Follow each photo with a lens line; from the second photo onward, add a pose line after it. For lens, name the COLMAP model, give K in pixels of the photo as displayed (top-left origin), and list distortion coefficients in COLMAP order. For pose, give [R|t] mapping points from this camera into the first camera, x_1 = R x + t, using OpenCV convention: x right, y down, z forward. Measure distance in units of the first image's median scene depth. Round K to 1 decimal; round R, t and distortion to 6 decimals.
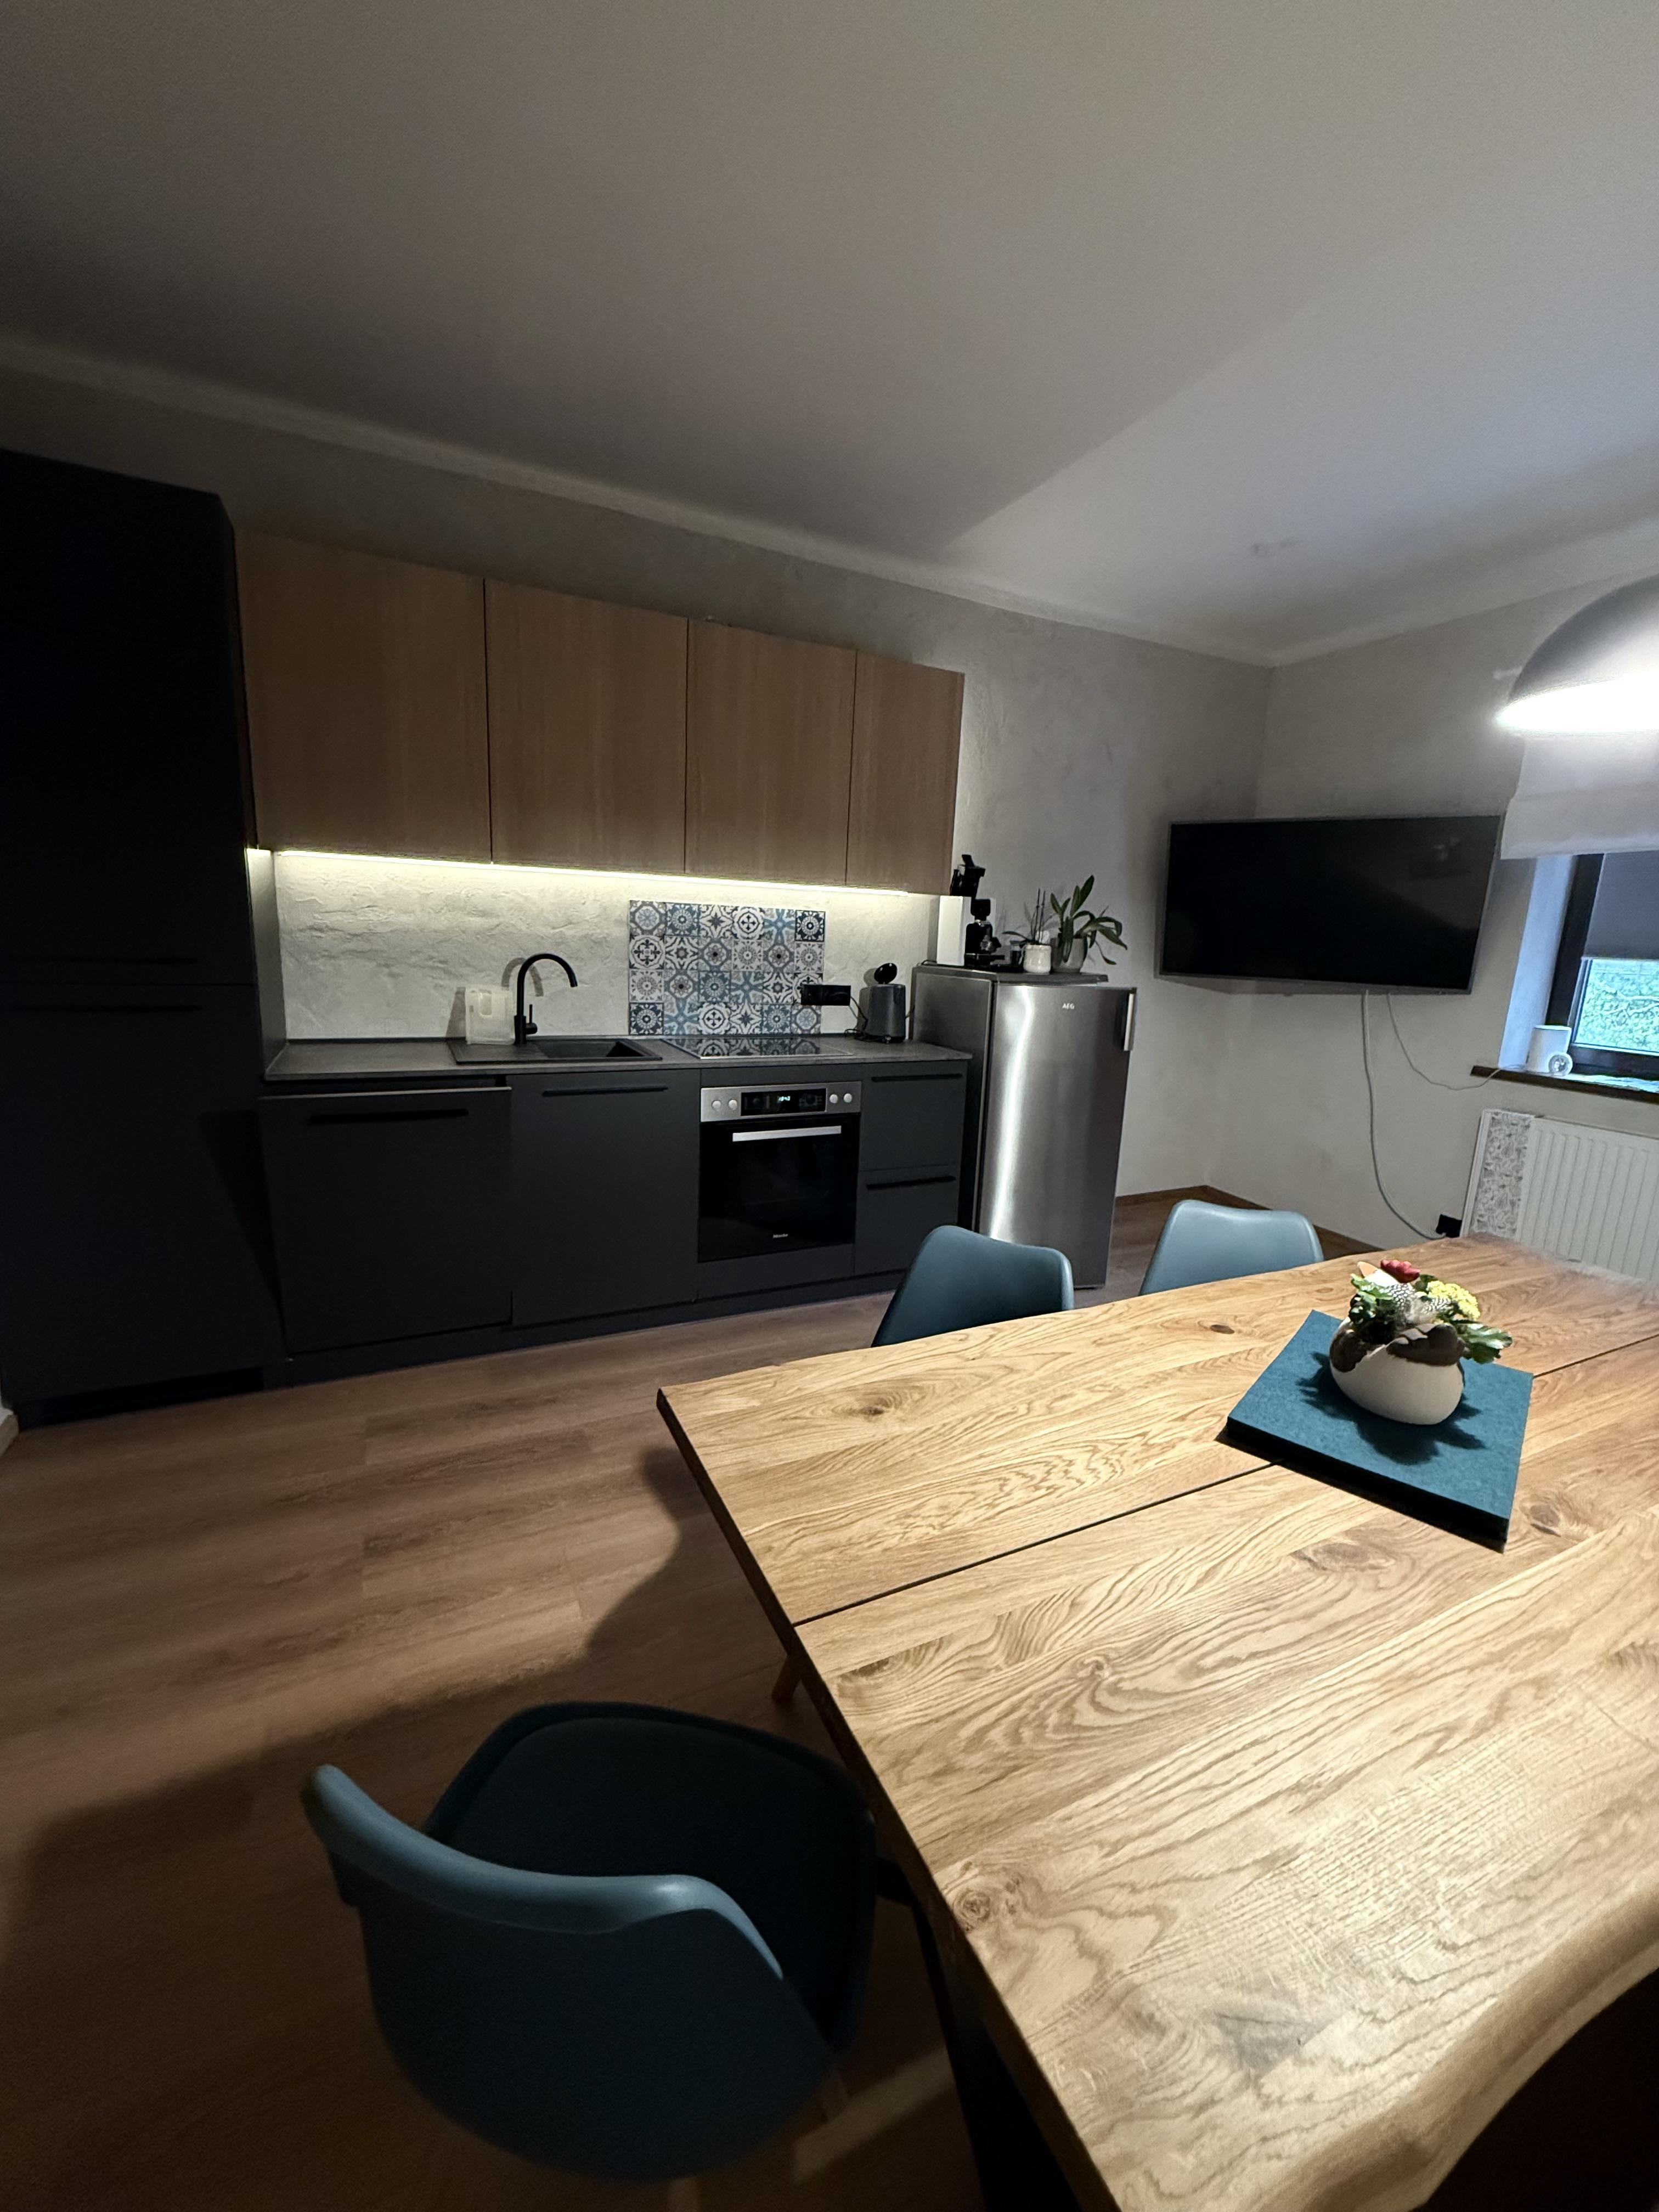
lens RADIAL K [[882.5, 0, 827.6], [0, 882.5, 1101.9], [0, 0, 1]] dist [0.002629, 0.000466]
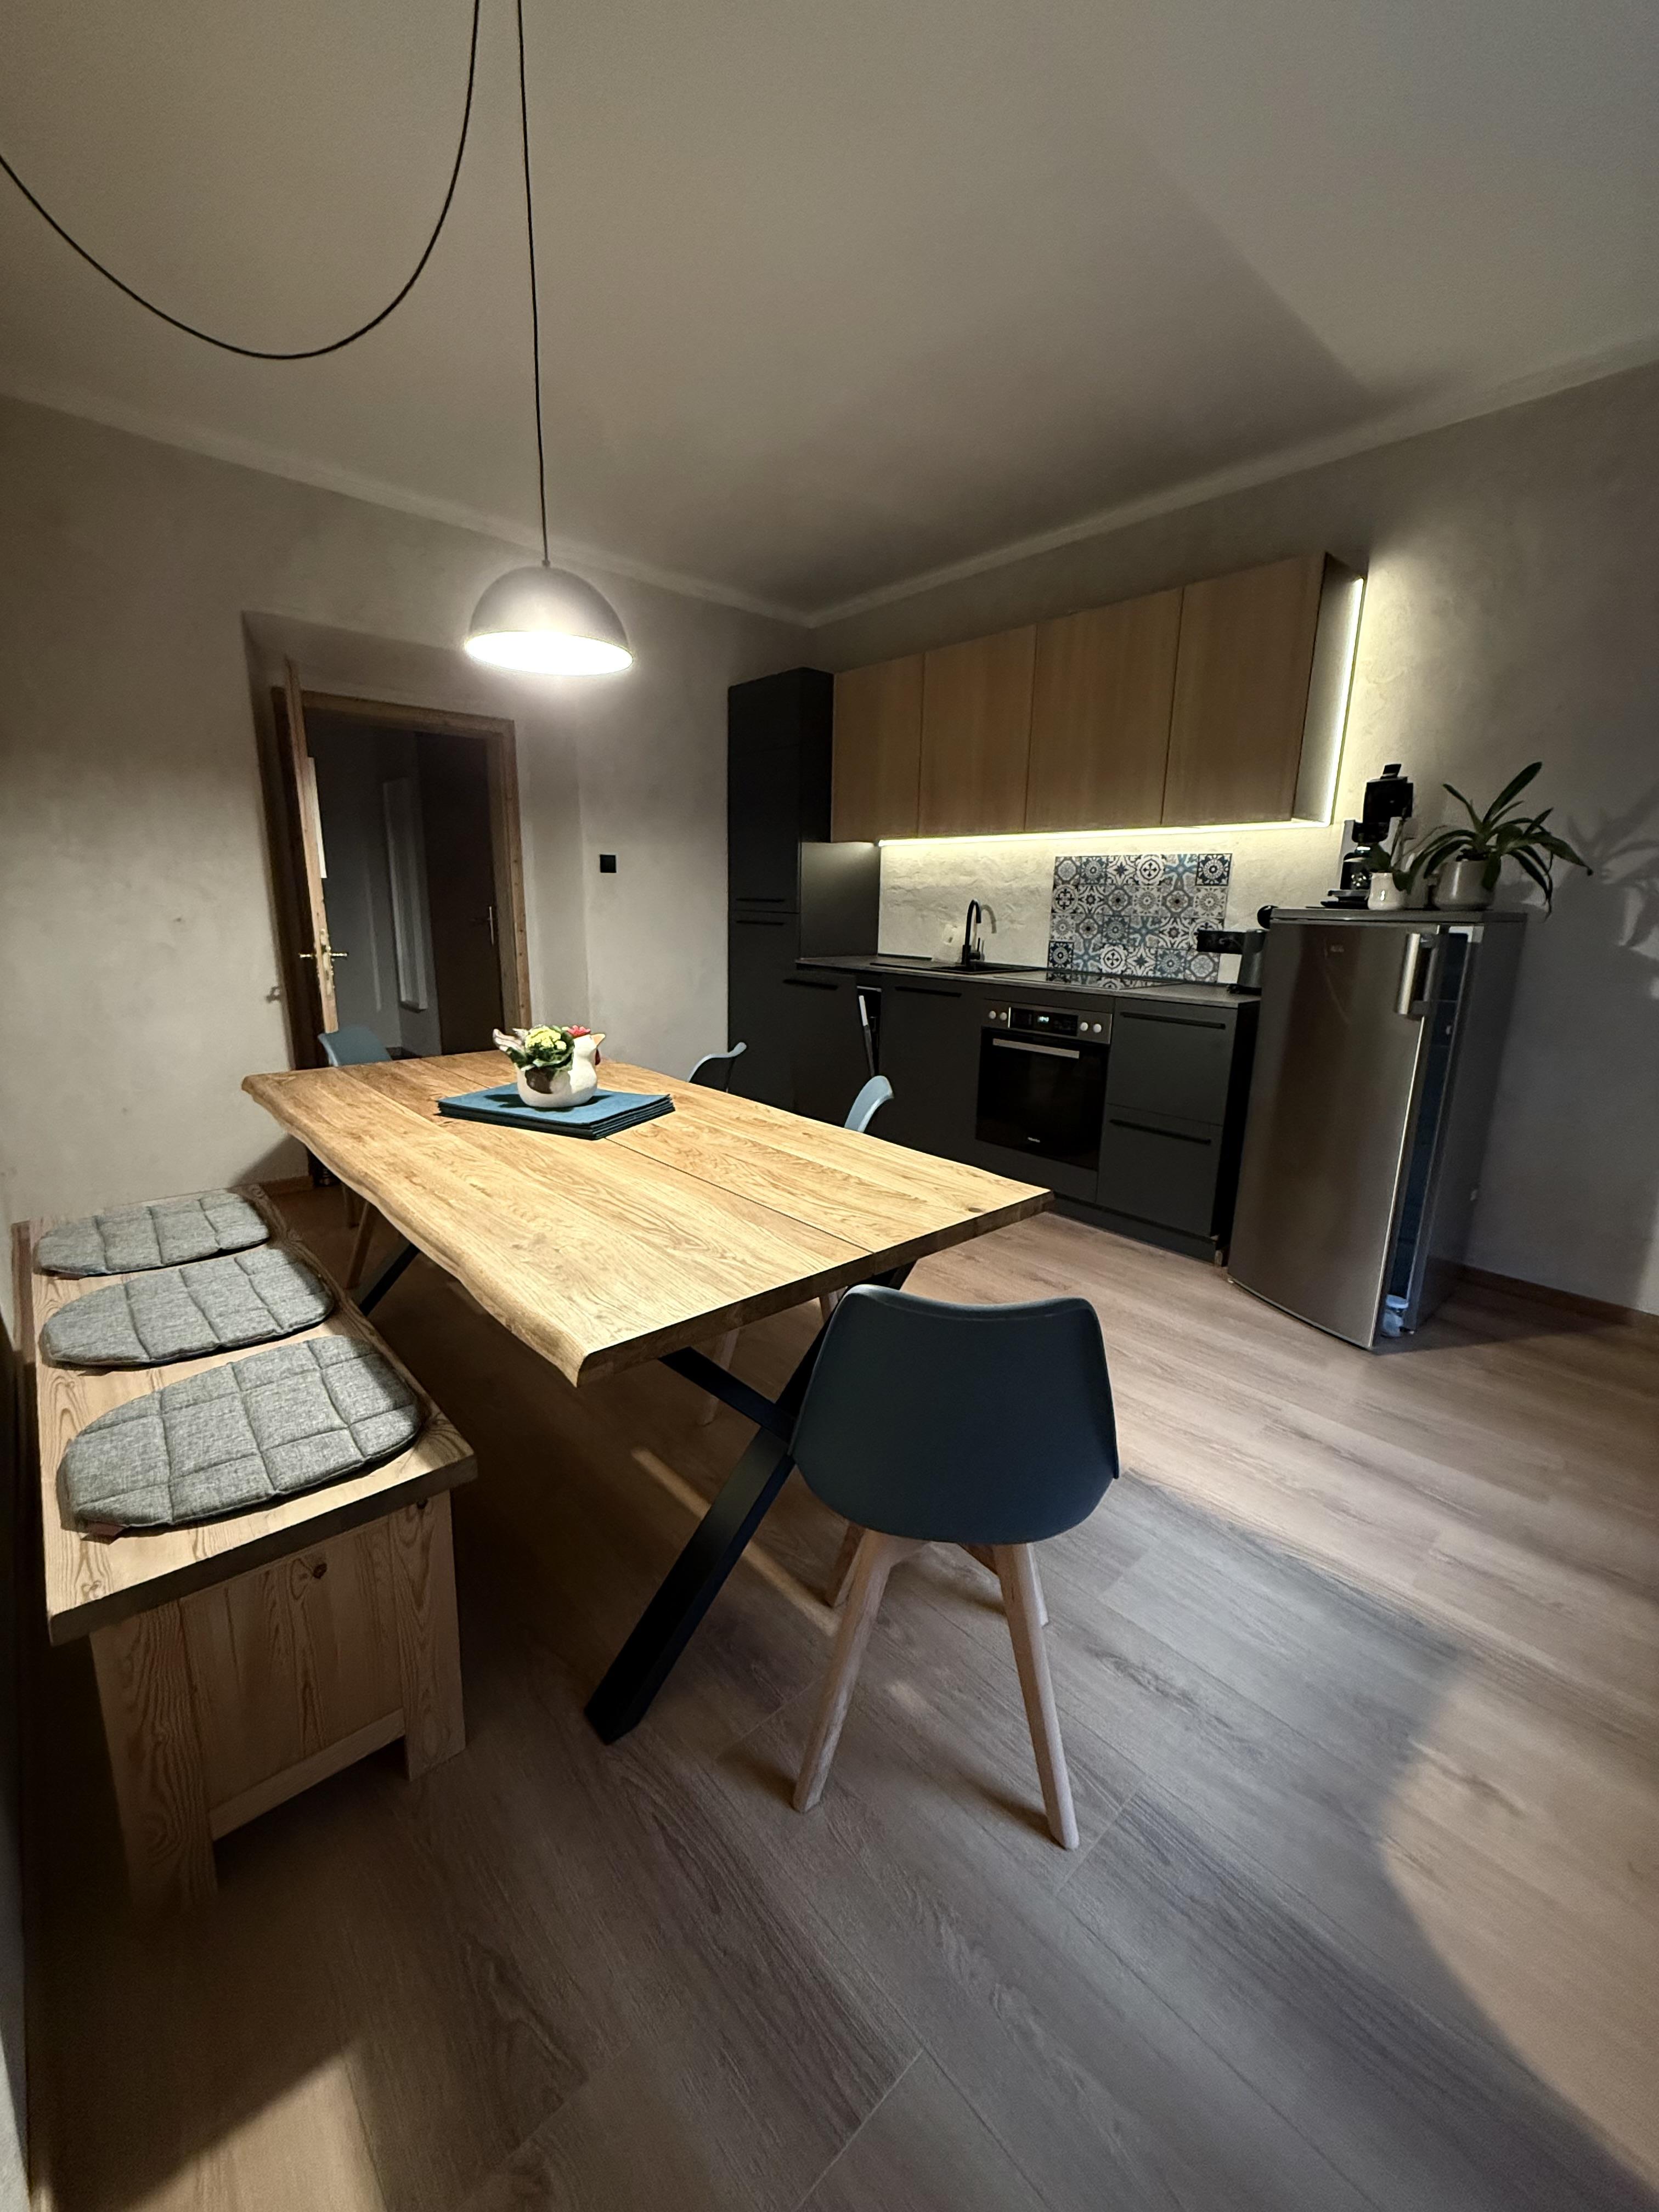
lens RADIAL K [[882.5, 0, 834.2], [0, 882.5, 1100.1], [0, 0, 1]] dist [0.002629, 0.000466]
pose [[0.287644, 0.177158, -0.941210, 0.844618], [-0.191686, 0.973508, 0.124655, 0.007110], [0.938359, 0.144561, 0.313982, 0.348422]]
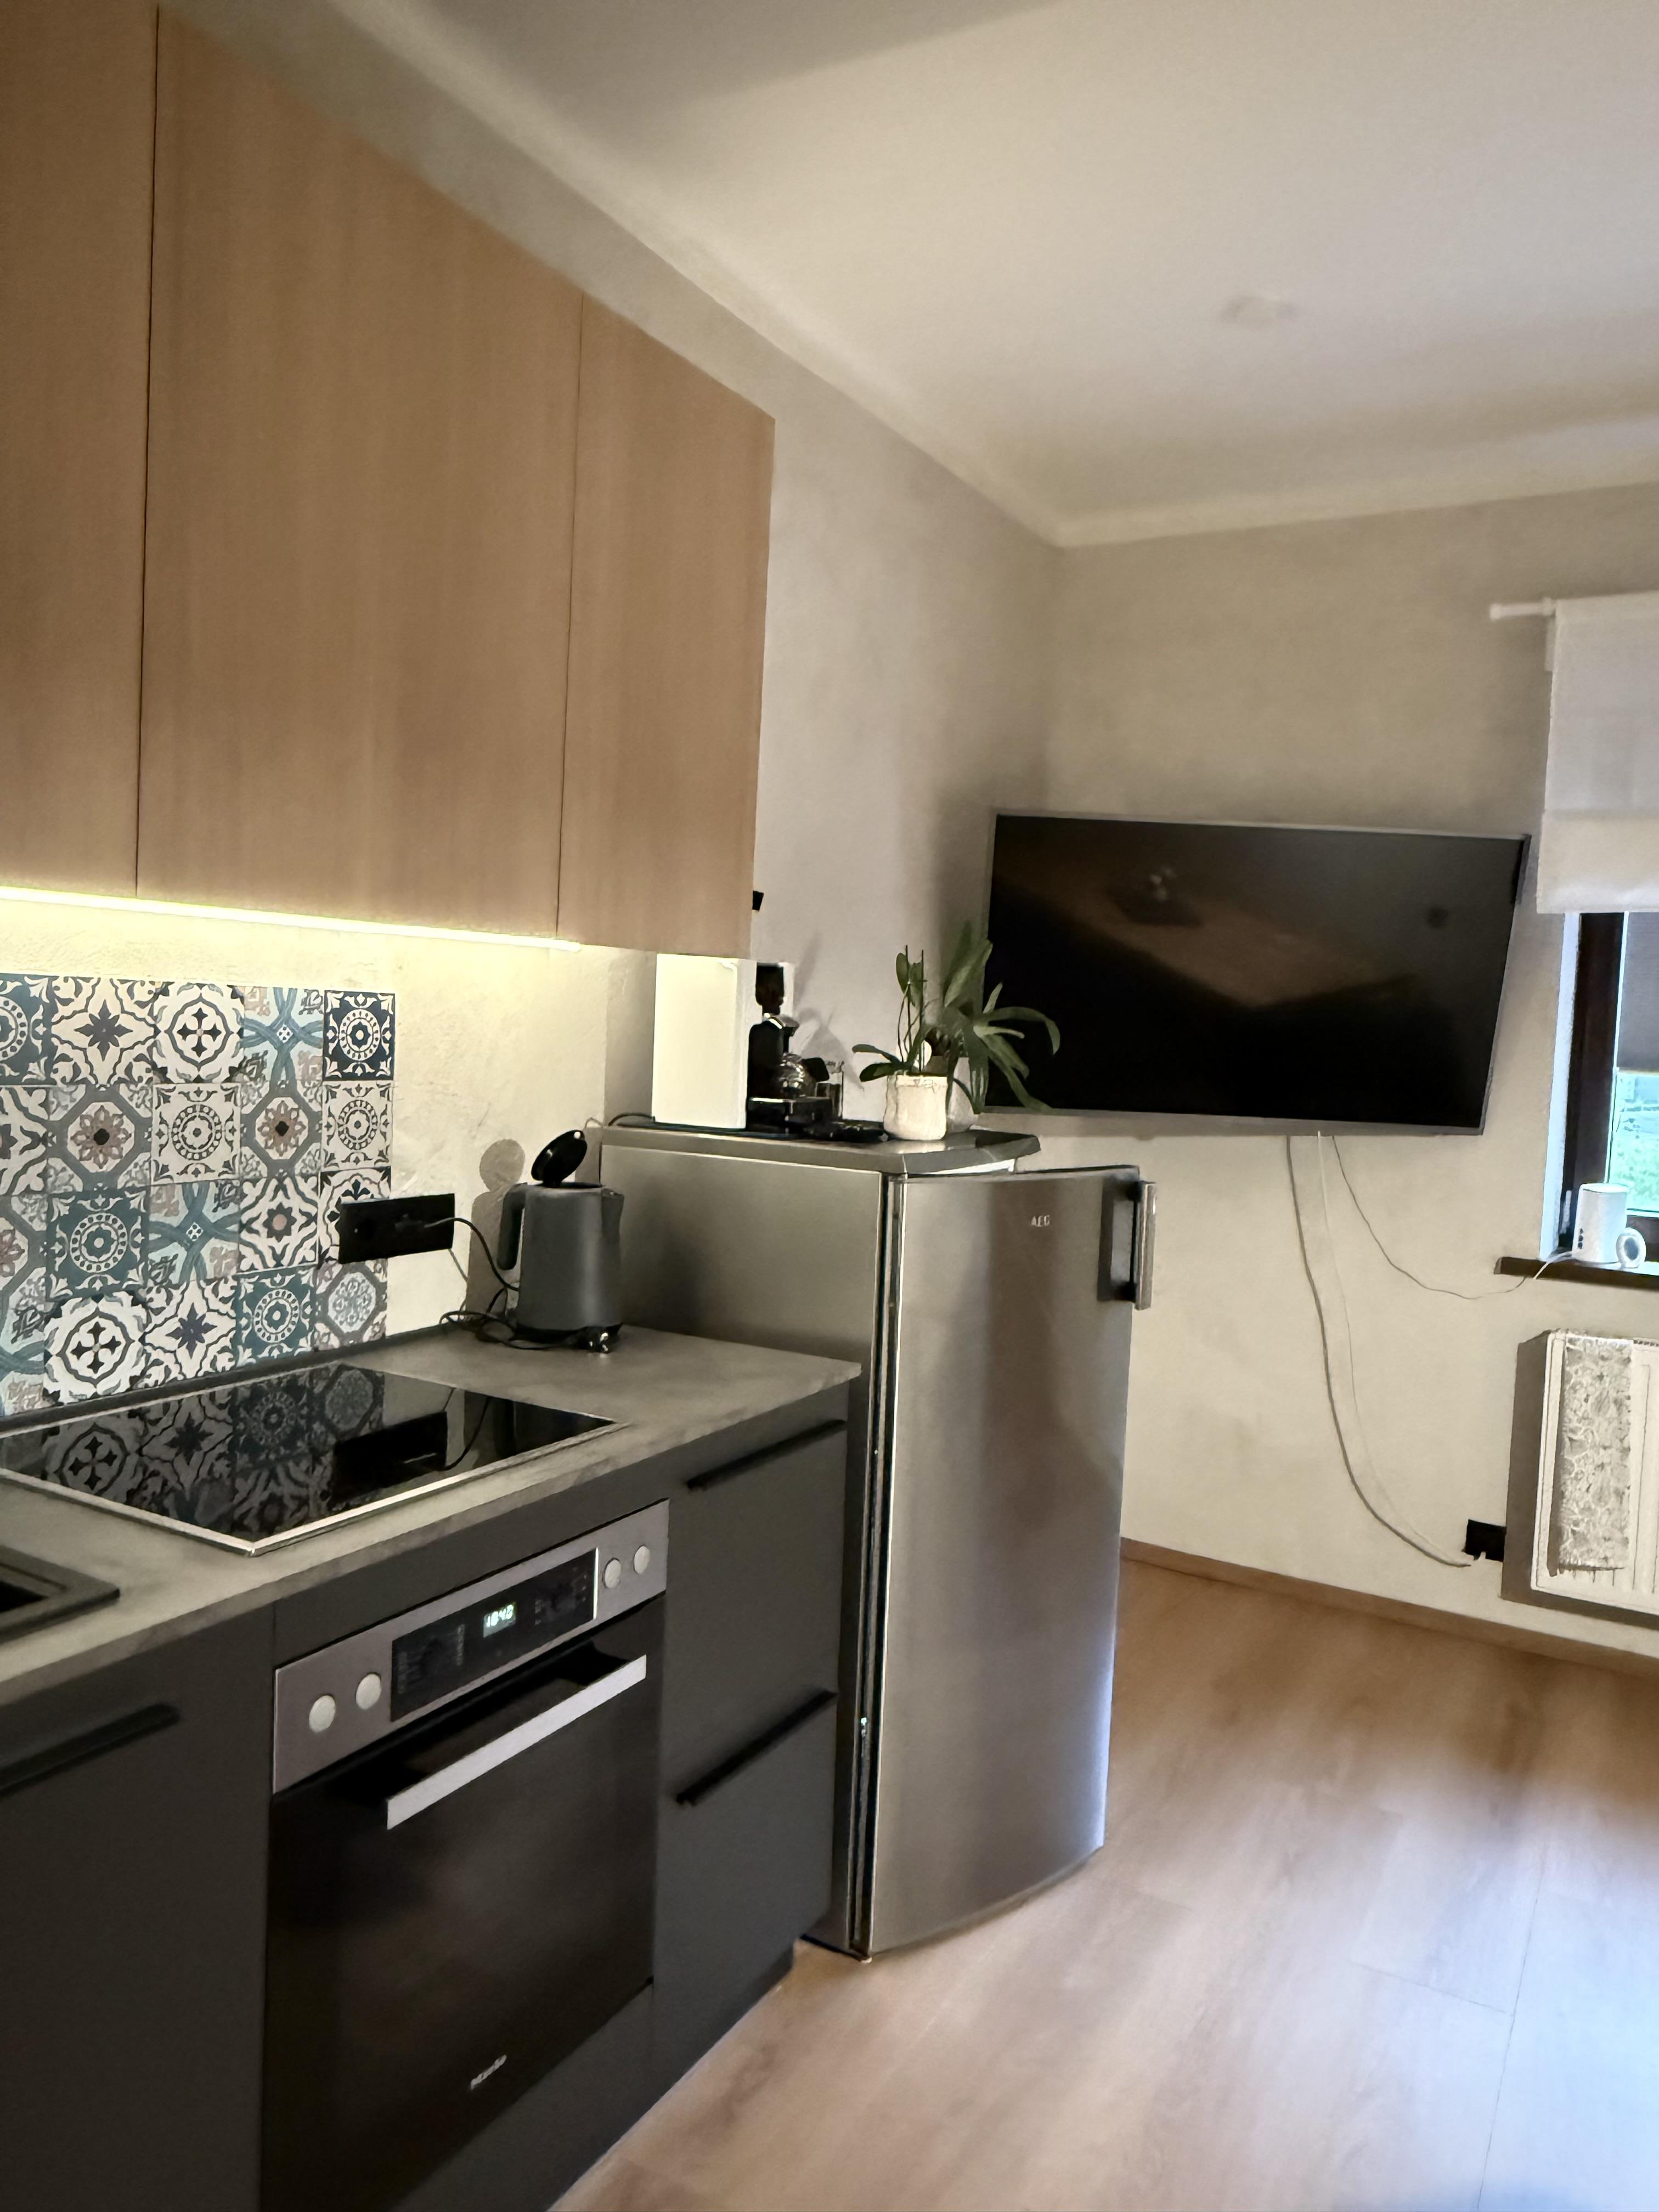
lens RADIAL K [[1555.5, 0, 827.2], [0, 1555.5, 1101.9], [0, 0, 1]] dist [-0.003424, -0.001487]
pose [[0.823083, -0.037093, 0.566709, -0.221109], [0.097841, 0.992206, -0.077161, -0.111623], [-0.559430, 0.118958, 0.820297, 0.412780]]
